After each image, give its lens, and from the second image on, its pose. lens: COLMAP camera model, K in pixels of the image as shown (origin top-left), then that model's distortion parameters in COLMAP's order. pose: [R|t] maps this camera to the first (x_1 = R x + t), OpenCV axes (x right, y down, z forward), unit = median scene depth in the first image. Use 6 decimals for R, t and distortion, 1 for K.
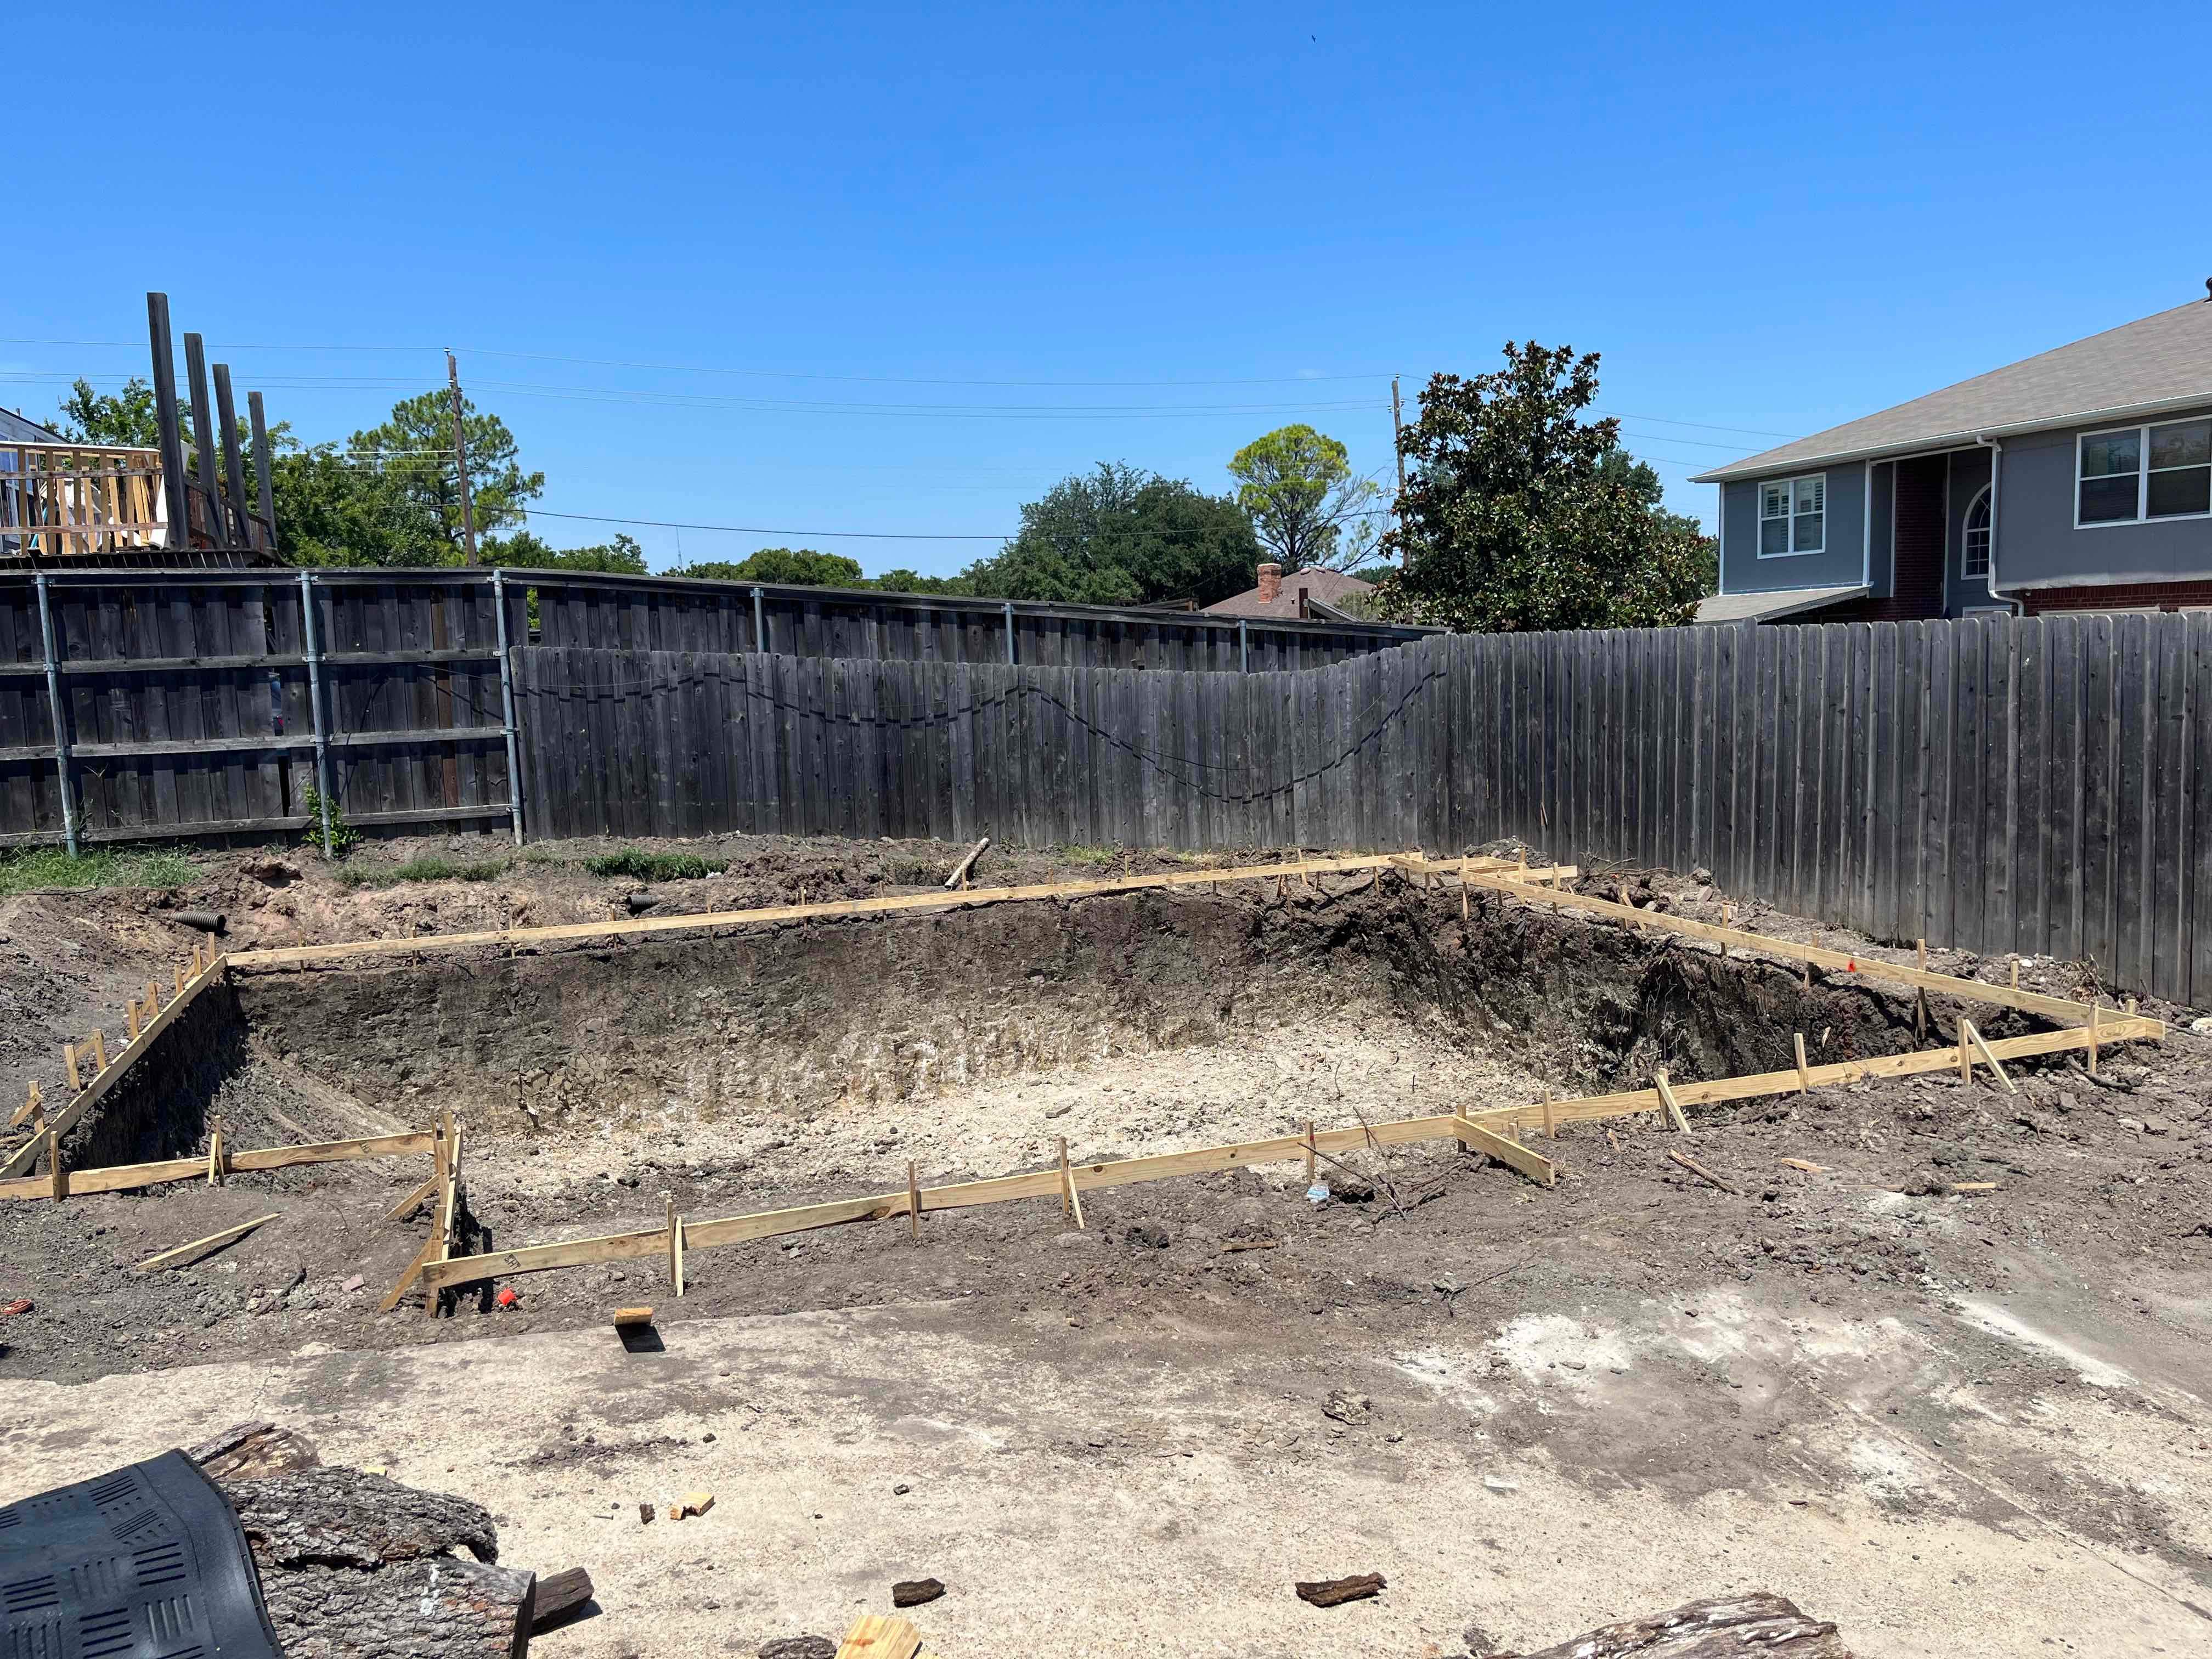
lens RADIAL K [[1694.3, 0, 1106.0], [0, 1694.3, 829.5], [0, 0, 1]] dist [0.016005, -0.008153]
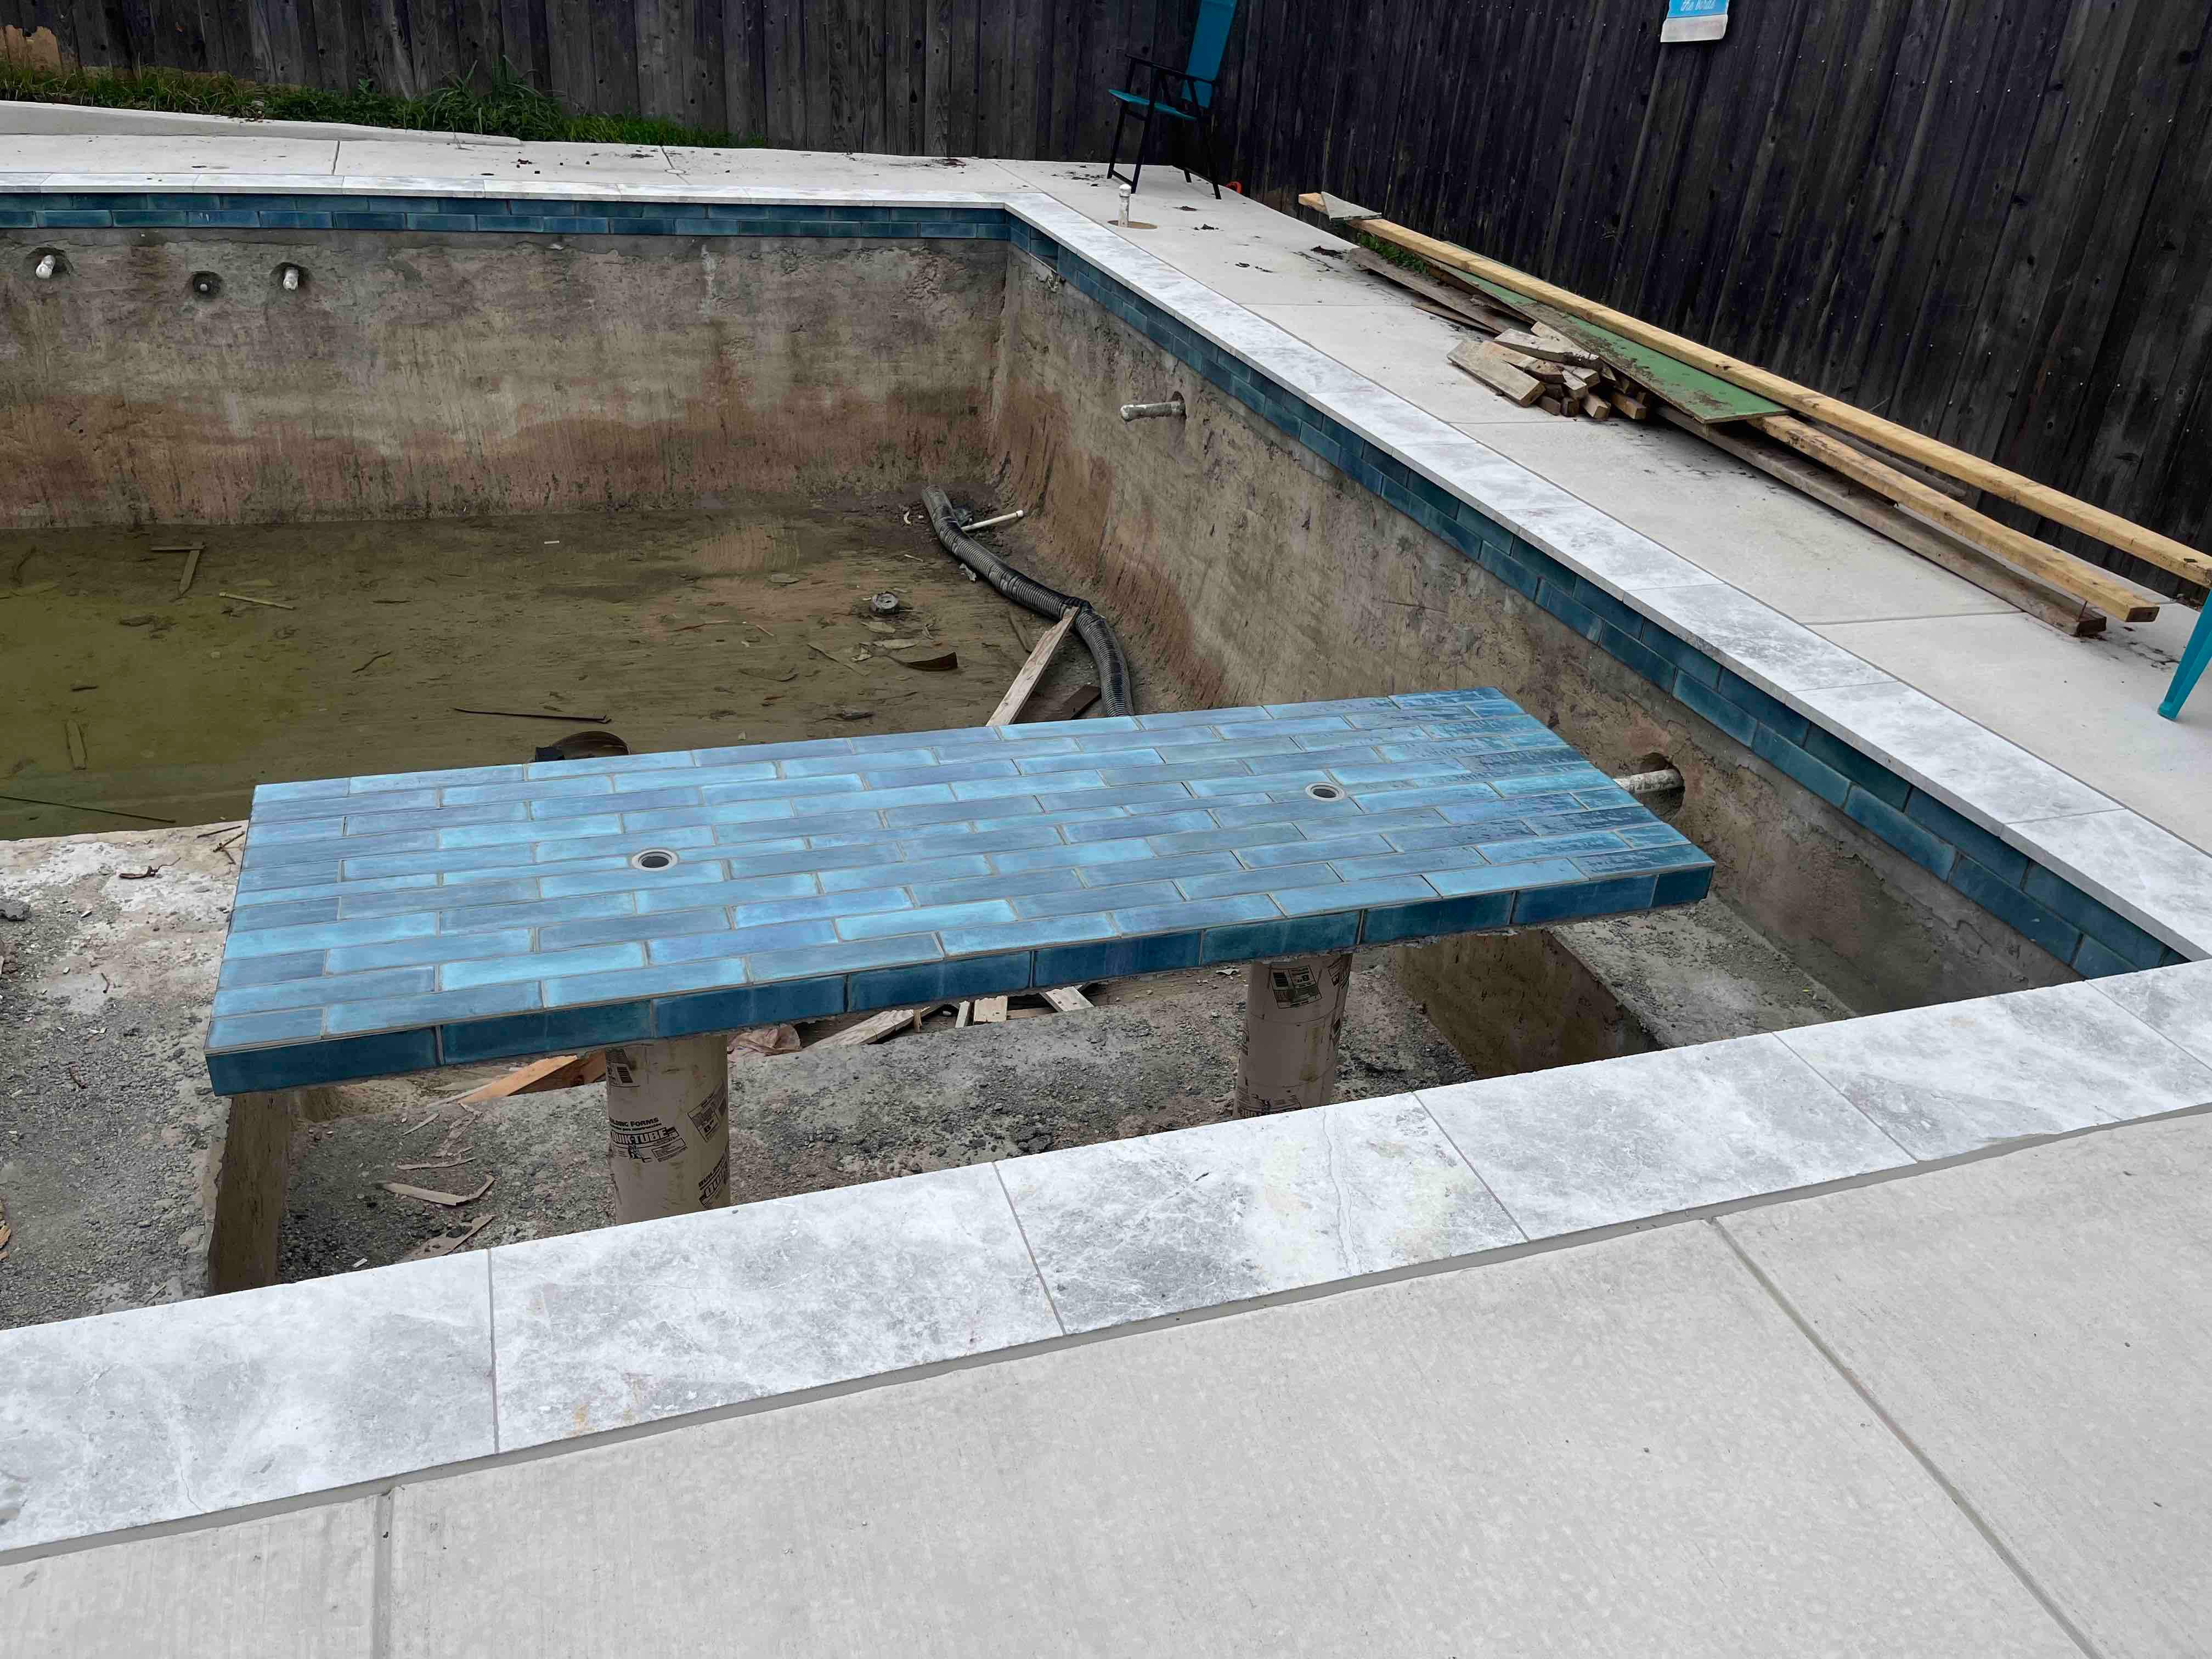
lens RADIAL K [[1694.3, 0, 1106.0], [0, 1694.3, 829.5], [0, 0, 1]] dist [0.016005, -0.008153]
pose [[0.994751, 0.093358, 0.041899, 0.186631], [-0.102314, 0.914484, 0.391473, -0.015478], [-0.001769, -0.393705, 0.919235, 0.410193]]
